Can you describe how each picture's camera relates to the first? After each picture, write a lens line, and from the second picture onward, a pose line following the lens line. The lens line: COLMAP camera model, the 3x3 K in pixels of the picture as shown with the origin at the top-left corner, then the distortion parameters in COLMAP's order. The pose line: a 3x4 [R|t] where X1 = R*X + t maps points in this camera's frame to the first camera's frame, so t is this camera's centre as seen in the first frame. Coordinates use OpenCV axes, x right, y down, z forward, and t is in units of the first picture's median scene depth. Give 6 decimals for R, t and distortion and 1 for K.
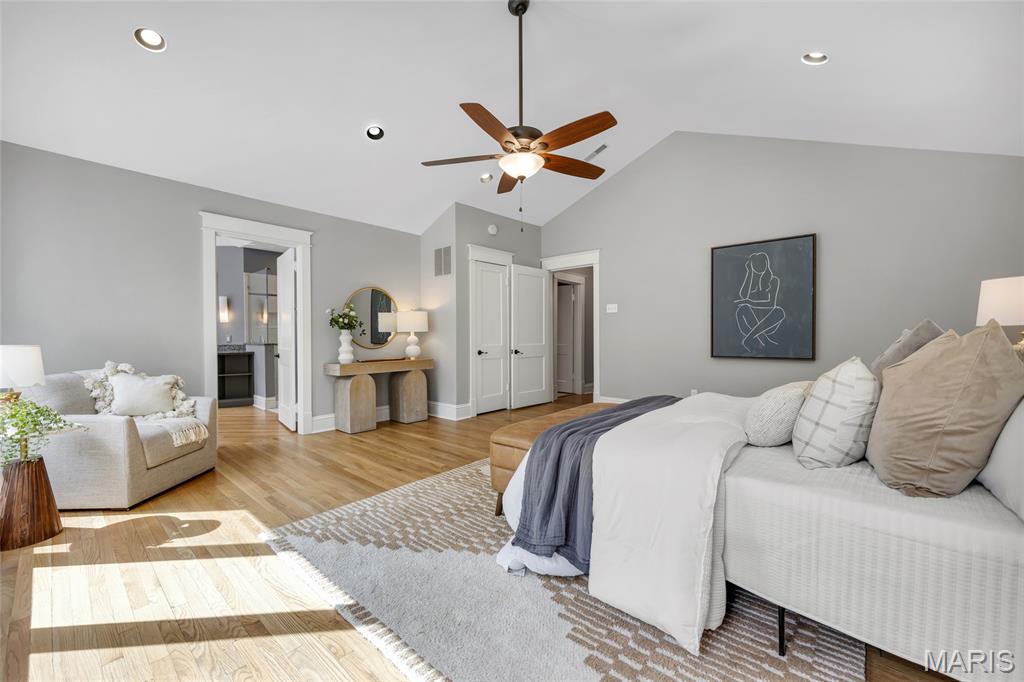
lens RADIAL K [[400.6, 0, 514.7], [0, 400.6, 338.8], [0, 0, 1]] dist [0.000387, 0.000199]
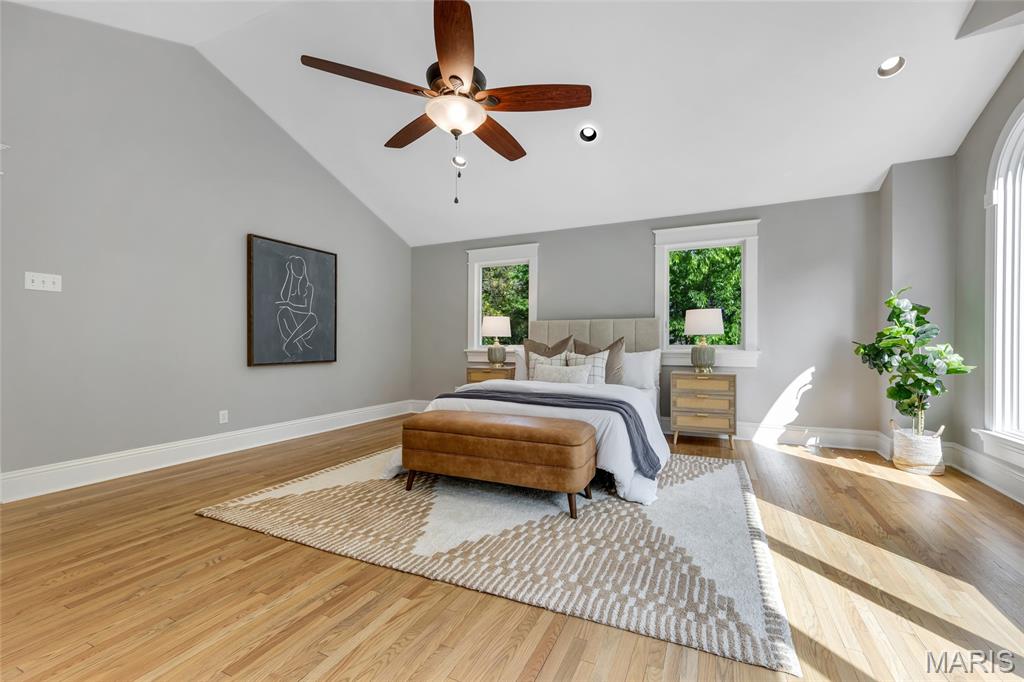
lens RADIAL K [[438.9, 0, 512.0], [0, 438.9, 341.0], [0, 0, 1]] dist [0.000460, 0.000308]
pose [[-0.292751, 0.003557, 0.956182, -0.987897], [0.007729, 0.999969, -0.001353, -0.001161], [-0.956158, 0.006994, -0.292769, 1.386300]]
